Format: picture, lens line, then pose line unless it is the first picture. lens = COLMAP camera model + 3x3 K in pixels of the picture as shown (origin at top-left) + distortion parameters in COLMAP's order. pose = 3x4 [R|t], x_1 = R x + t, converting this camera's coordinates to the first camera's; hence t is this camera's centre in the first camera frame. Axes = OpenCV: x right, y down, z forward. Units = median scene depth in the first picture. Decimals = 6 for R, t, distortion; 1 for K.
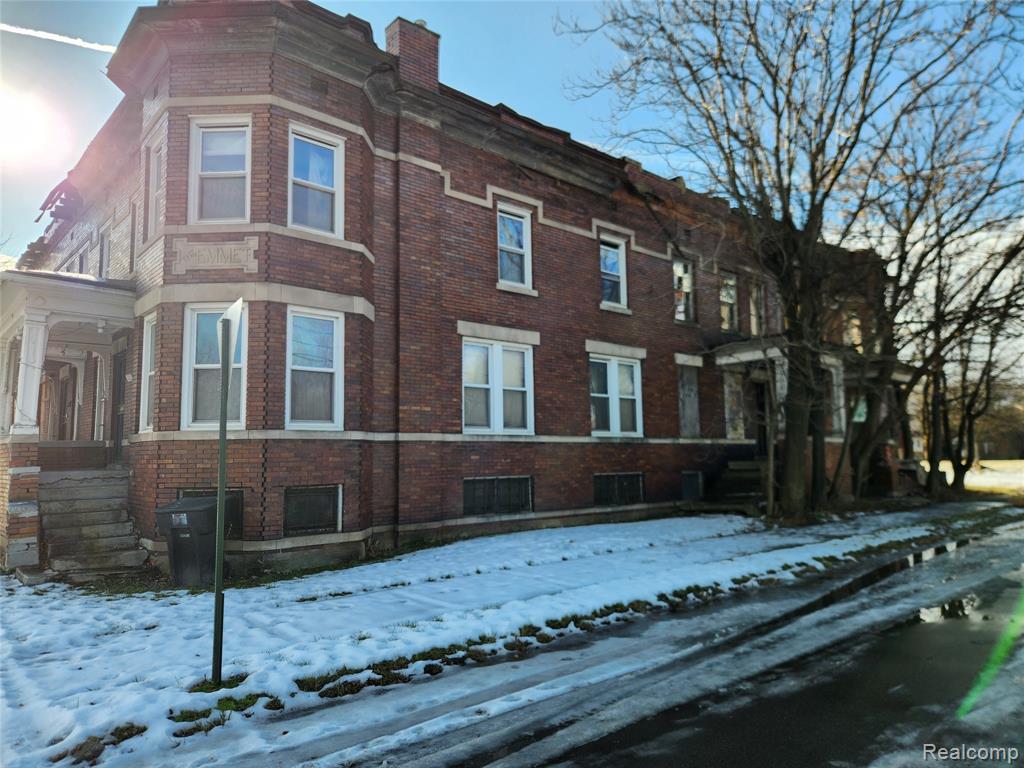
lens RADIAL K [[698.3, 0, 511.8], [0, 698.3, 379.1], [0, 0, 1]] dist [0.040493, -0.012093]
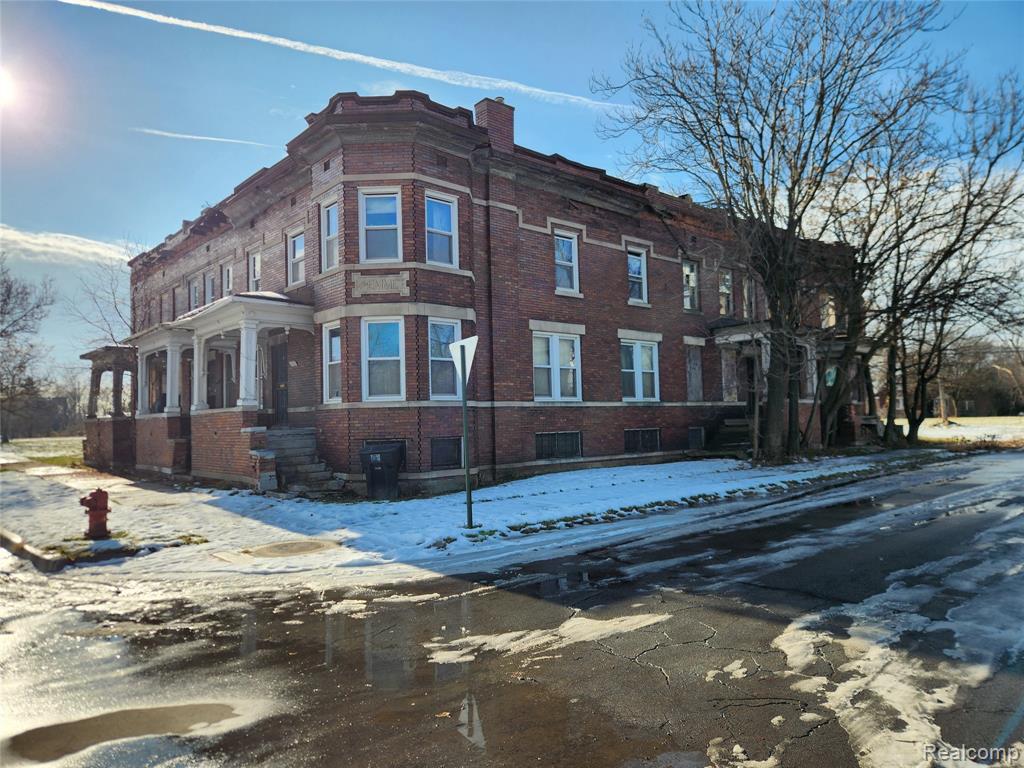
lens RADIAL K [[698.3, 0, 509.4], [0, 698.3, 390.1], [0, 0, 1]] dist [0.040493, -0.012093]
pose [[0.999911, -0.013268, 0.001325, -0.120020], [0.013150, 0.997700, 0.066503, -0.036820], [-0.002204, -0.066479, 0.997785, -0.385902]]
